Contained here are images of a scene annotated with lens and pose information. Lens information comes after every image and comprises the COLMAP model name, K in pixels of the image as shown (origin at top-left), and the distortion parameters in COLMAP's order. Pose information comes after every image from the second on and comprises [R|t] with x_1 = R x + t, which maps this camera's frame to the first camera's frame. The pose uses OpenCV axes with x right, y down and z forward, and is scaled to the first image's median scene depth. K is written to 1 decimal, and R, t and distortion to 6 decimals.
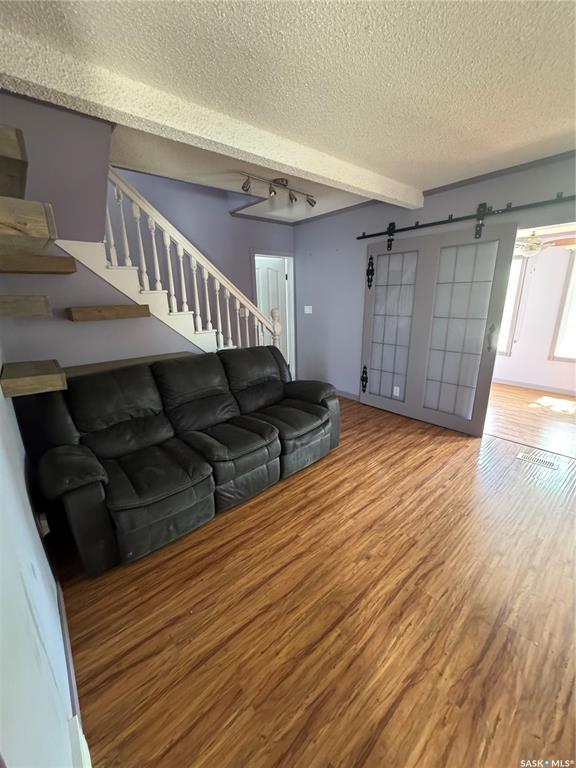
lens RADIAL K [[305.2, 0, 285.9], [0, 305.2, 384.9], [0, 0, 1]] dist [0.000159, -0.000756]
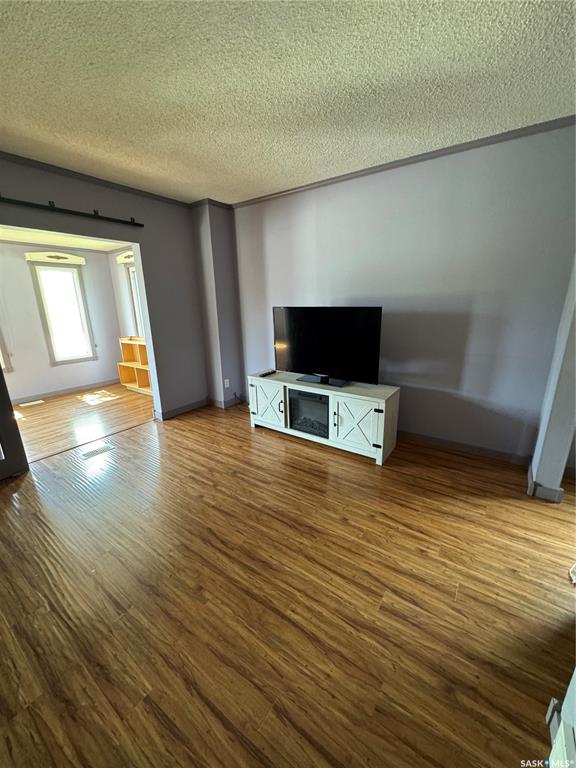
lens RADIAL K [[305.2, 0, 283.8], [0, 305.2, 384.4], [0, 0, 1]] dist [0.000159, -0.000756]
pose [[-0.249379, -0.230952, 0.940463, -0.533637], [0.285743, 0.910359, 0.299329, -0.179772], [-0.925290, 0.343377, -0.161031, 0.798390]]
